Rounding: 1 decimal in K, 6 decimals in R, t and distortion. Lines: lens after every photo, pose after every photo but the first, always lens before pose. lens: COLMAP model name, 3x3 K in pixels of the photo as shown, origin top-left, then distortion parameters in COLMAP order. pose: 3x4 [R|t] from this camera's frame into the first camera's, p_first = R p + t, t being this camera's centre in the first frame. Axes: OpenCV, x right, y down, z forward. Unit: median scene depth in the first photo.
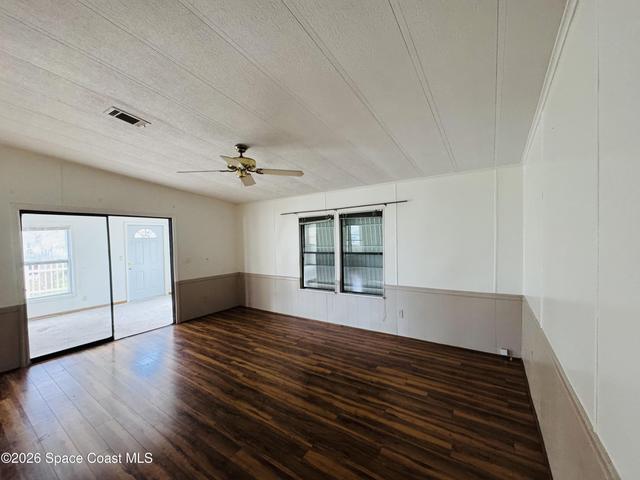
lens RADIAL K [[257.3, 0, 319.7], [0, 257.3, 243.4], [0, 0, 1]] dist [0.000665, -0.000001]
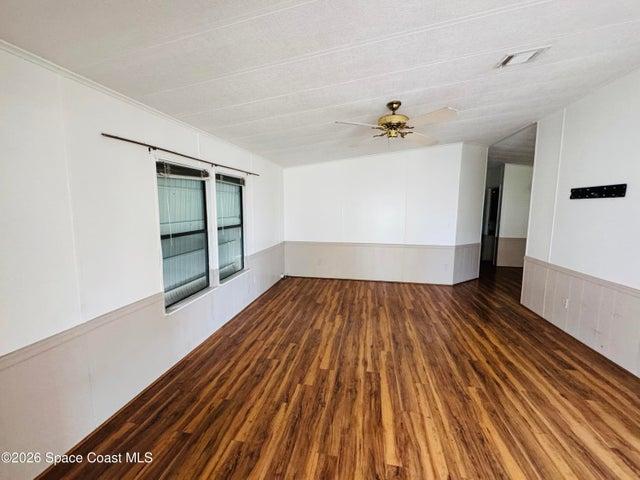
lens RADIAL K [[257.3, 0, 319.8], [0, 257.3, 238.1], [0, 0, 1]] dist [0.000665, -0.000001]
pose [[-0.390219, -0.084787, 0.916810, -0.851431], [0.033519, 0.993783, 0.106172, -0.003211], [-0.920112, 0.072160, -0.384951, 1.271172]]
